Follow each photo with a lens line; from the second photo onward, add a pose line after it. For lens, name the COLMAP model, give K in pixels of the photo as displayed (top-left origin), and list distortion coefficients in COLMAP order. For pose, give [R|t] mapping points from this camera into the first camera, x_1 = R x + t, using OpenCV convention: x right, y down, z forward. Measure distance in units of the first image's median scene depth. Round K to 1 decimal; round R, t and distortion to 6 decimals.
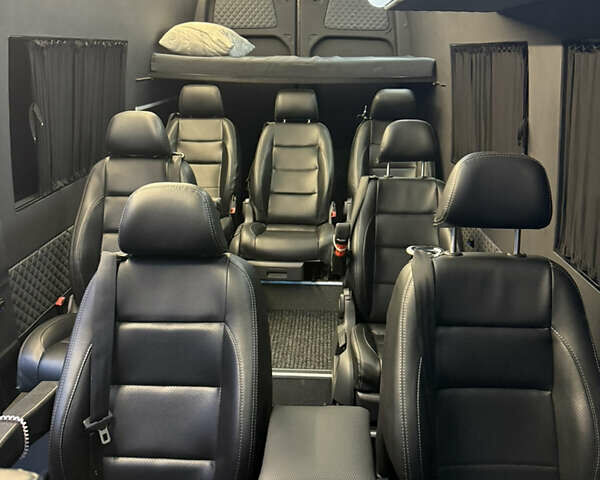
lens RADIAL K [[563.3, 0, 300.0], [0, 563.3, 240.0], [0, 0, 1]] dist [0.083717, -0.121414]
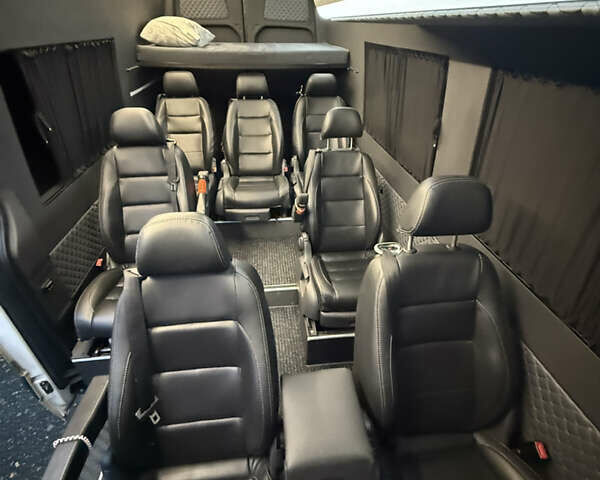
lens RADIAL K [[322.3, 0, 298.5], [0, 322.3, 240.4], [0, 0, 1]] dist [-0.021960, 0.021118]
pose [[0.987240, -0.084157, 0.135186, -0.045999], [0.044652, 0.961181, 0.272282, -0.120232], [-0.152852, -0.262771, 0.952674, 0.195514]]
